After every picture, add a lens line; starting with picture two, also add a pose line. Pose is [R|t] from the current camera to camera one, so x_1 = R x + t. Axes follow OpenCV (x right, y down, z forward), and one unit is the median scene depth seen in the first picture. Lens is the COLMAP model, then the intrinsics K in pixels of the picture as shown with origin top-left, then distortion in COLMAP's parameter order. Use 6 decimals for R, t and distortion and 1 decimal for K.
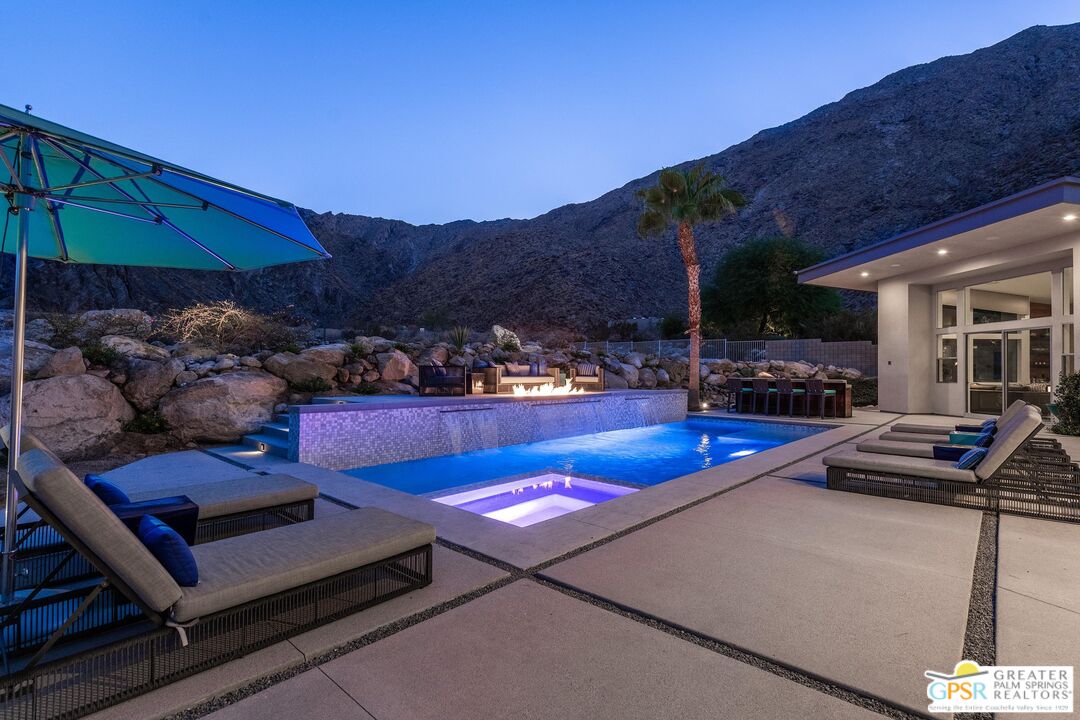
lens RADIAL K [[499.9, 0, 540.0], [0, 499.9, 360.0], [0, 0, 1]] dist [0.001635, -0.000519]
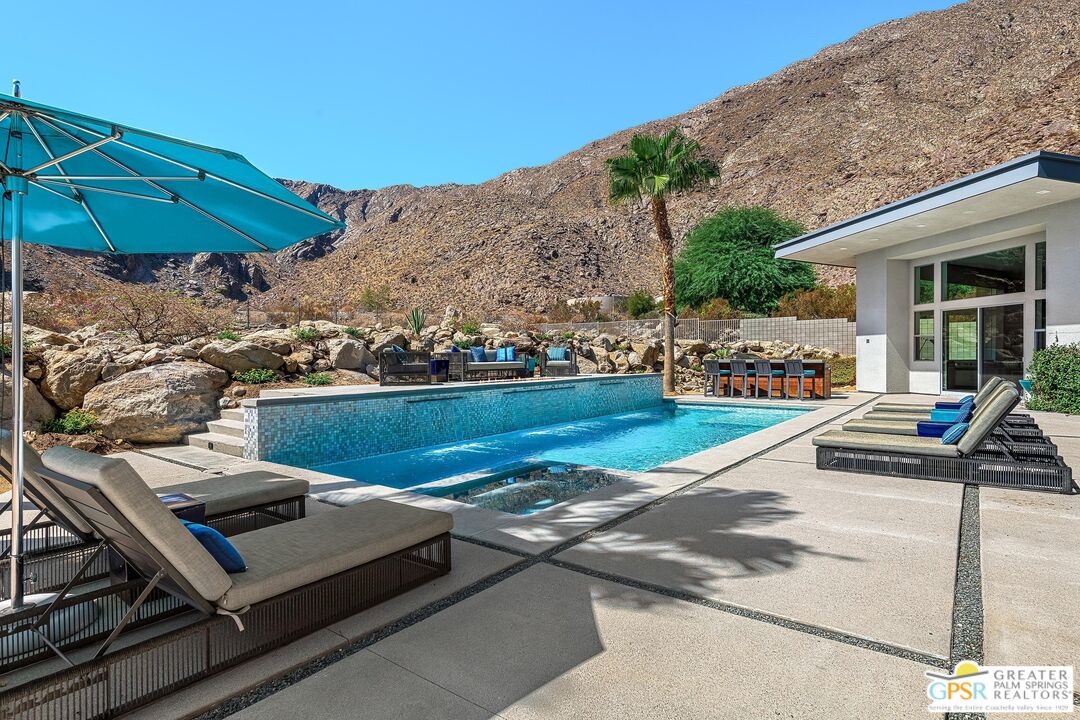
lens RADIAL K [[557.7, 0, 536.6], [0, 557.7, 358.1], [0, 0, 1]] dist [0.003283, -0.000292]
pose [[0.996613, -0.017606, 0.080331, -0.053124], [0.015456, 0.999507, 0.027313, -0.001677], [-0.080773, -0.025979, 0.996394, -0.045028]]
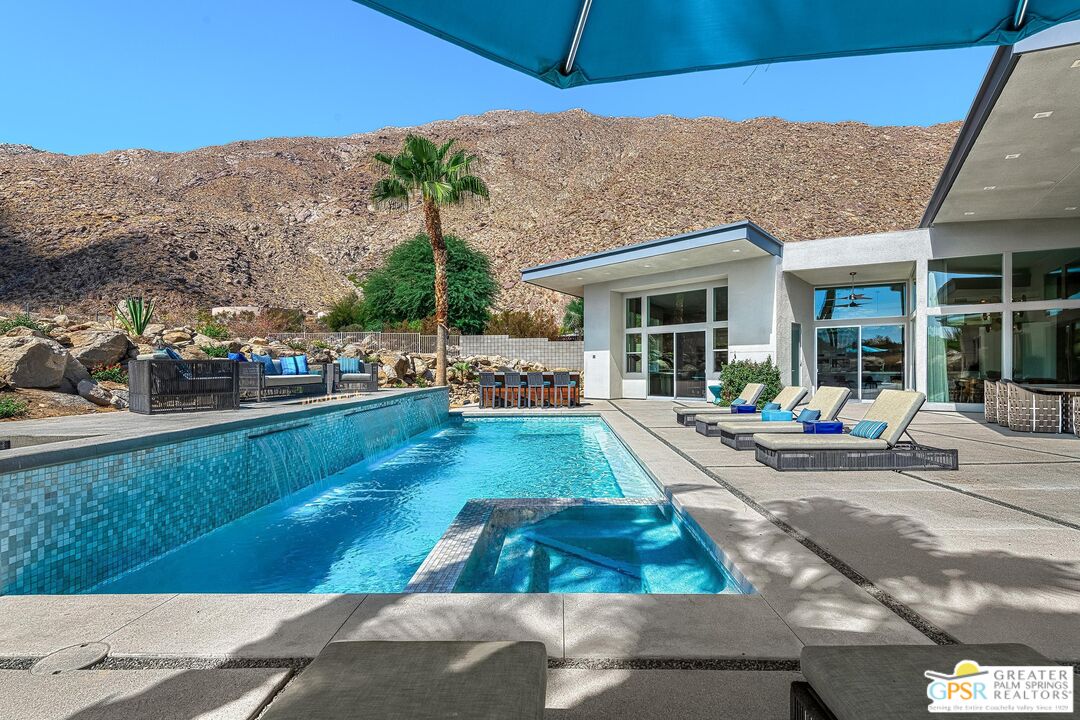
lens RADIAL K [[516.2, 0, 554.5], [0, 516.2, 362.7], [0, 0, 1]] dist [-0.001025, -0.000783]
pose [[0.743589, -0.007736, 0.668593, -0.402395], [-0.001372, 0.999913, 0.013097, 0.009569], [-0.668636, -0.010656, 0.743513, 0.377537]]
